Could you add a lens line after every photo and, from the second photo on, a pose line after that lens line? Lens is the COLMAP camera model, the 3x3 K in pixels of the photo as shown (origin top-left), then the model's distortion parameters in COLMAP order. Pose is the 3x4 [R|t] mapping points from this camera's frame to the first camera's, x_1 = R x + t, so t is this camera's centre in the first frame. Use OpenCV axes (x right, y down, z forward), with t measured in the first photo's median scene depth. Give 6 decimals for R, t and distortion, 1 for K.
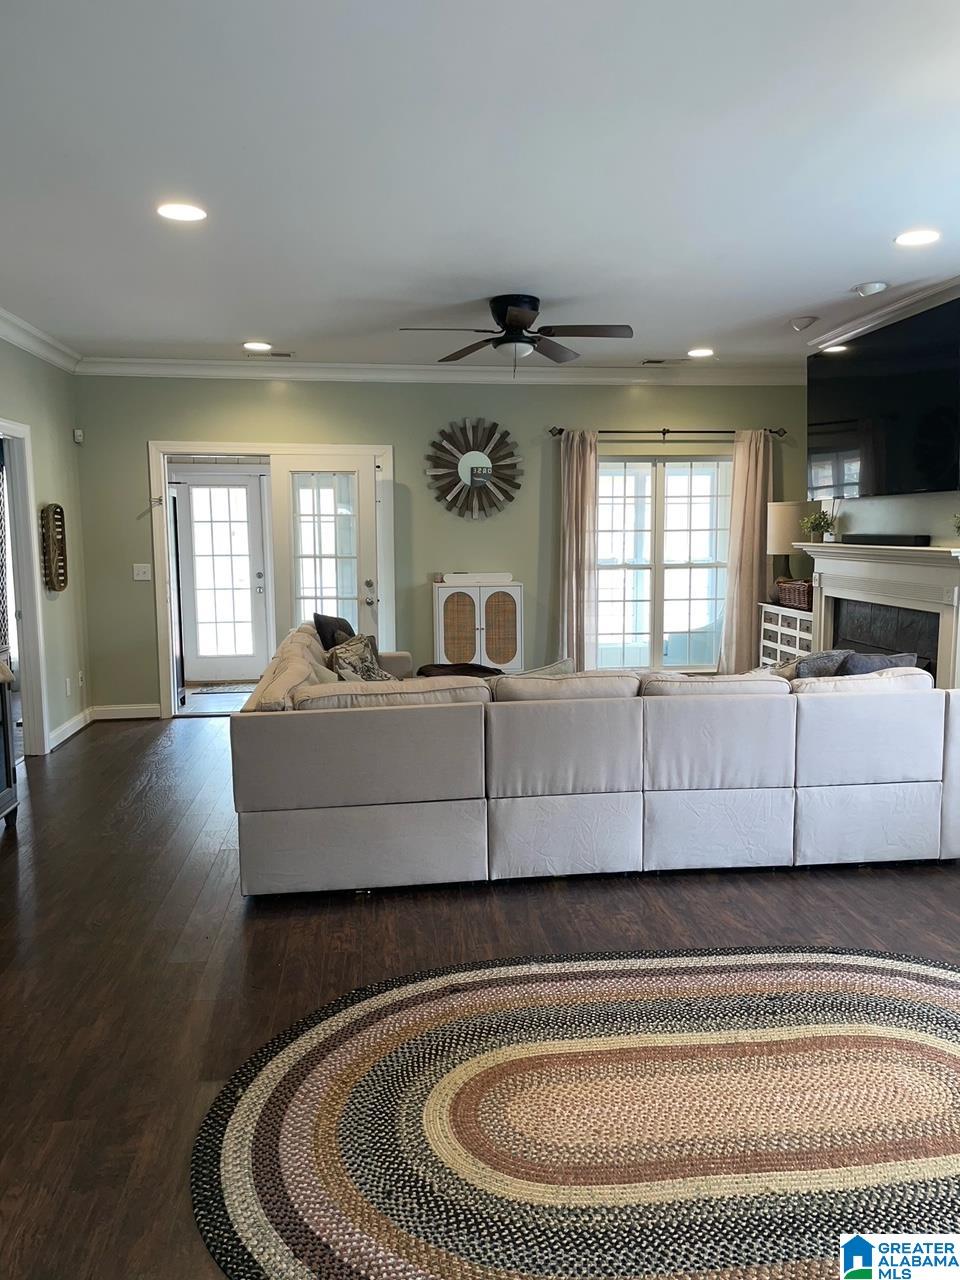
lens RADIAL K [[976.3, 0, 502.0], [0, 976.3, 640.2], [0, 0, 1]] dist [0.054308, -0.045288]
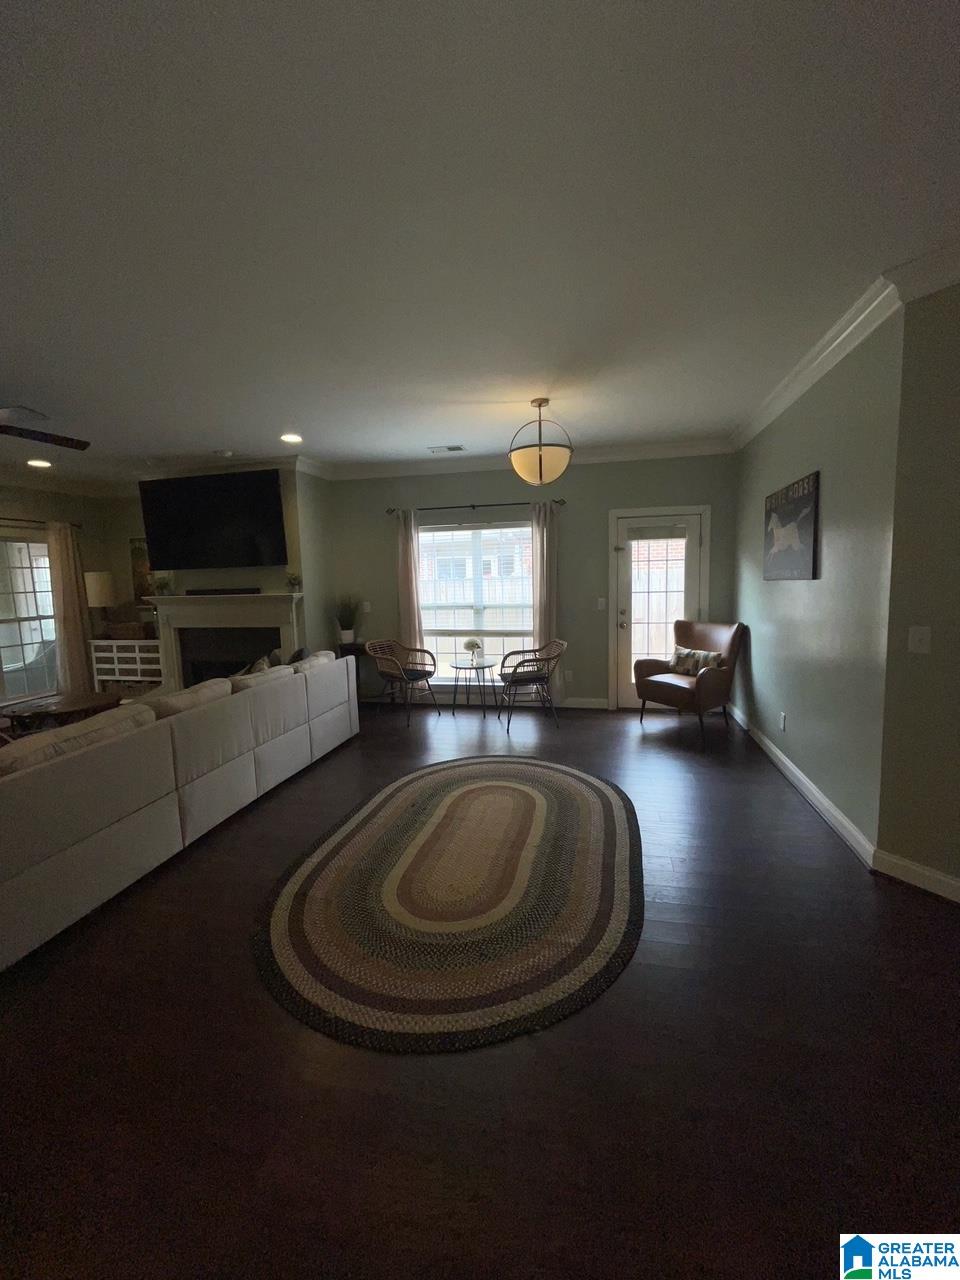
lens RADIAL K [[516.8, 0, 484.8], [0, 516.8, 634.6], [0, 0, 1]] dist [-0.005061, -0.000420]
pose [[0.342202, -0.115000, 0.932563, -0.269047], [0.137026, 0.987980, 0.071553, -0.021137], [-0.929581, 0.103300, 0.353847, 0.180945]]
